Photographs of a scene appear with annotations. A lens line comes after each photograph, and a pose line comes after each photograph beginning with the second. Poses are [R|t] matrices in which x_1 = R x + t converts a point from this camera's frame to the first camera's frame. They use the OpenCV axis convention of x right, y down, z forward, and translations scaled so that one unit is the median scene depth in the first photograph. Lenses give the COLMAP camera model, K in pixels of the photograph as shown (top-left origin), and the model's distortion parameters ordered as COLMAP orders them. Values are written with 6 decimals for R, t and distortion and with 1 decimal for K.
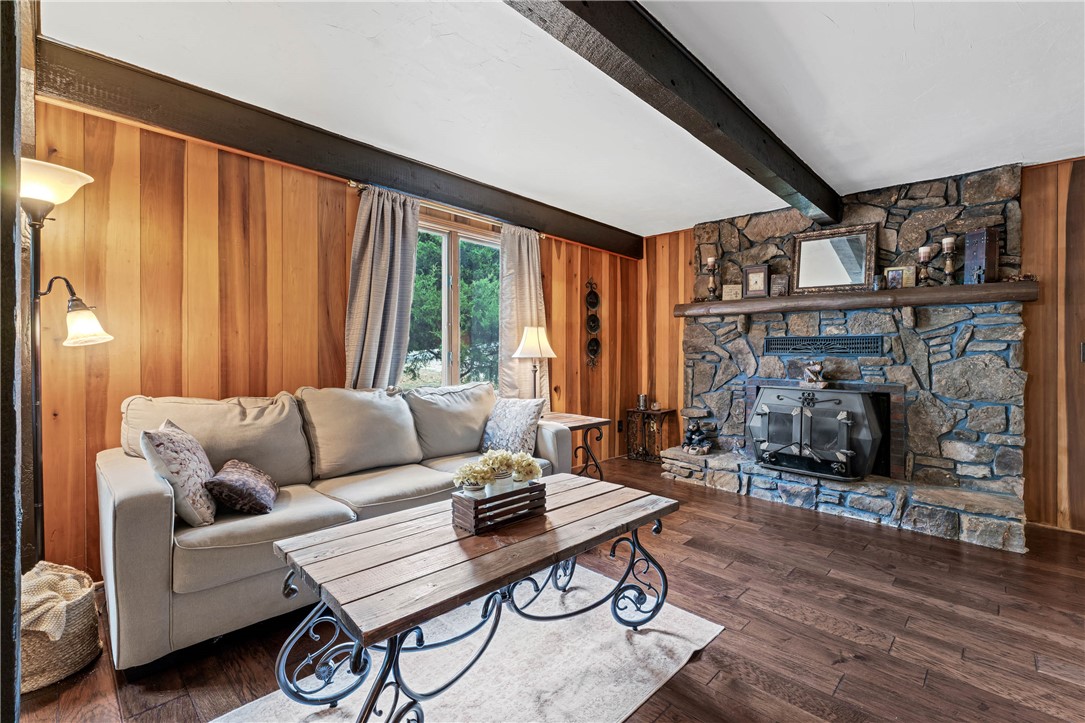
lens RADIAL K [[471.1, 0, 598.8], [0, 471.1, 360.4], [0, 0, 1]] dist [-0.001290, -0.000163]
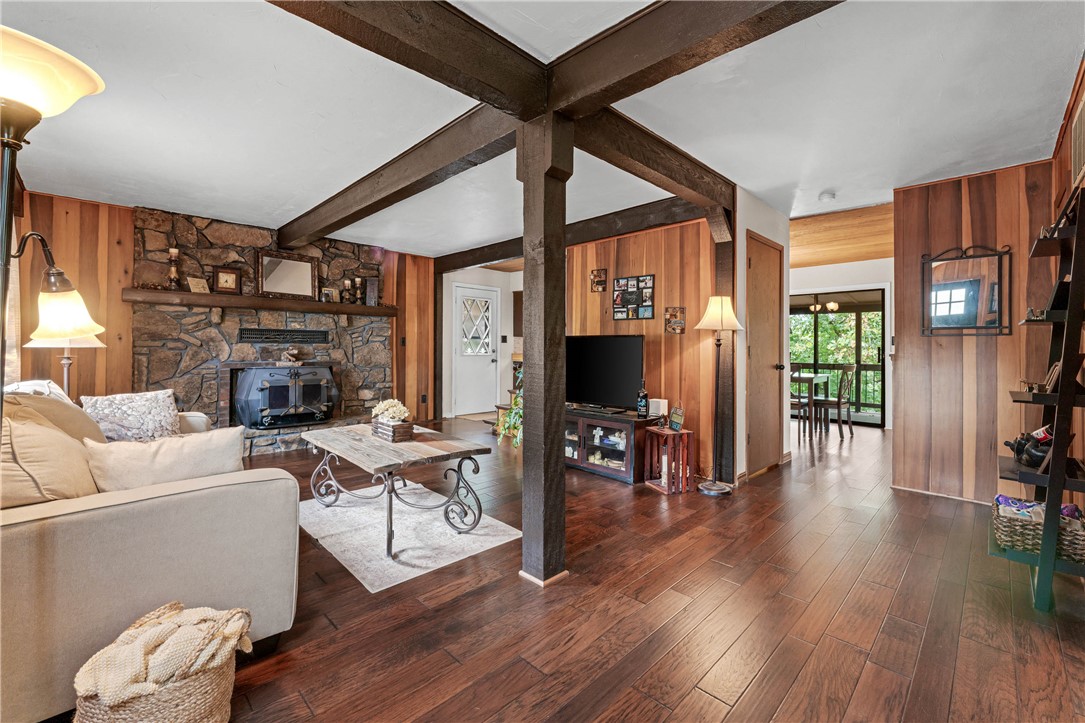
lens RADIAL K [[443.2, 0, 546.6], [0, 443.2, 347.2], [0, 0, 1]] dist [-0.000904, -0.000299]
pose [[0.090402, -0.012585, 0.995826, -0.803654], [0.004201, 0.999916, 0.012255, -0.011498], [-0.995897, 0.003076, 0.090447, 0.114973]]
